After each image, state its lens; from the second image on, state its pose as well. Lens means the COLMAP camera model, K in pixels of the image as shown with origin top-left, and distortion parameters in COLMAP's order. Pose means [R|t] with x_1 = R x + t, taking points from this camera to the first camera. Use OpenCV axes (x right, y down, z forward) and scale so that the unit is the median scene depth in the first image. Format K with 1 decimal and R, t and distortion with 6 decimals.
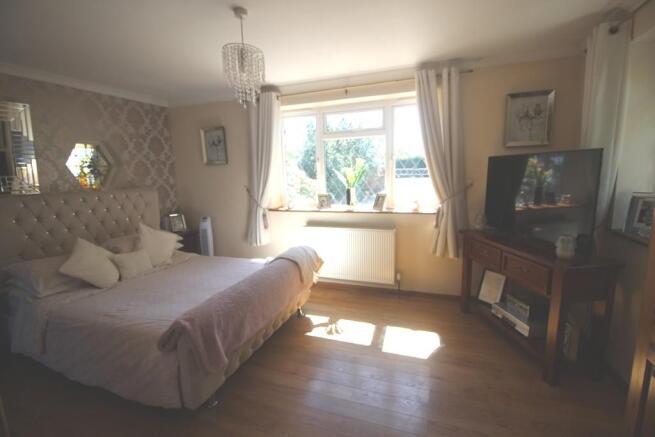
lens RADIAL K [[305.3, 0, 326.7], [0, 305.3, 217.7], [0, 0, 1]] dist [-0.026038, -0.000697]
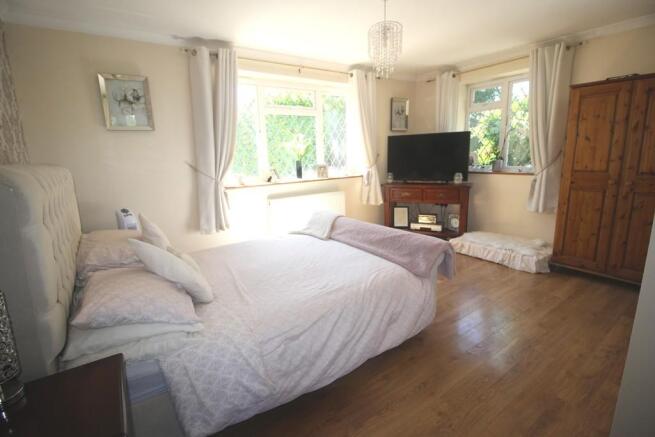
lens RADIAL K [[305.3, 0, 326.0], [0, 305.3, 215.0], [0, 0, 1]] dist [-0.026038, -0.000697]
pose [[0.569889, -0.144107, 0.808987, -0.771228], [0.149091, 0.986295, 0.070665, 0.034495], [-0.808083, 0.080341, 0.583564, 0.290823]]
